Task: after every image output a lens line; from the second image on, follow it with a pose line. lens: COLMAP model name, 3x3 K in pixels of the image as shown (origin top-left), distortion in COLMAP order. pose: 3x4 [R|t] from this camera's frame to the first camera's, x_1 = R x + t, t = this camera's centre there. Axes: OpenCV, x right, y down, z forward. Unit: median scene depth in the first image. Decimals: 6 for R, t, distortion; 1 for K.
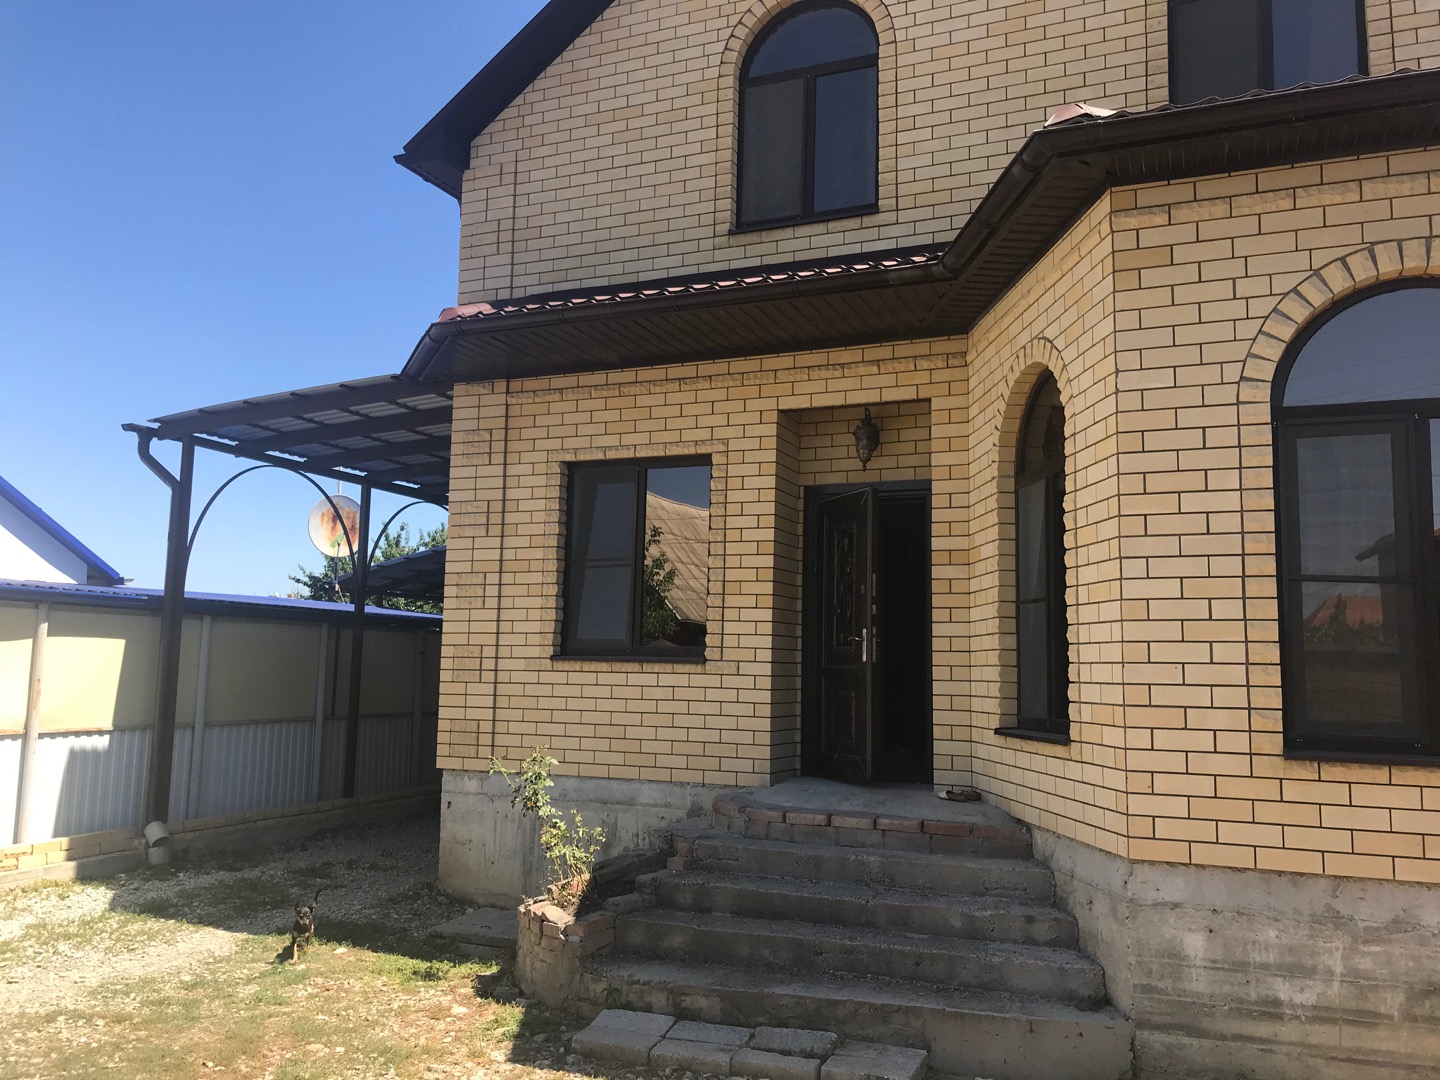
lens RADIAL K [[1176.8, 0, 712.6], [0, 1176.8, 529.2], [0, 0, 1]] dist [0.019827, -0.003756]
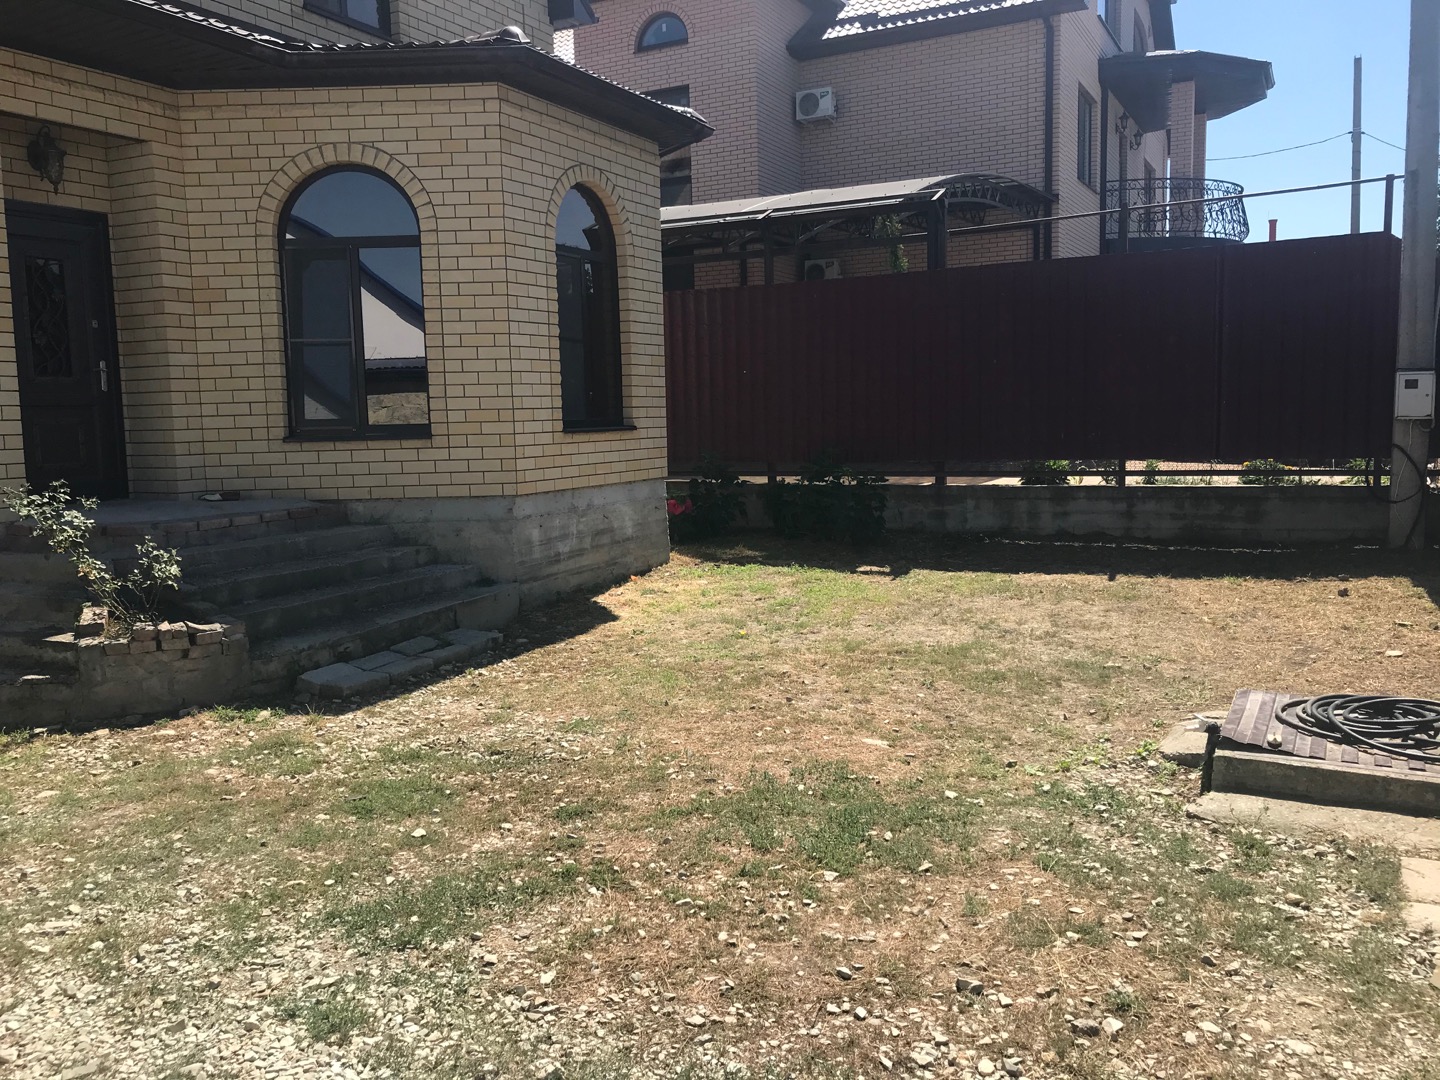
lens RADIAL K [[1176.8, 0, 712.6], [0, 1176.8, 529.2], [0, 0, 1]] dist [0.019827, -0.003756]
pose [[0.073745, -0.128724, 0.988935, -1.418036], [-0.102423, 0.985414, 0.135903, 0.060548], [-0.992004, -0.111312, 0.059485, 0.613479]]
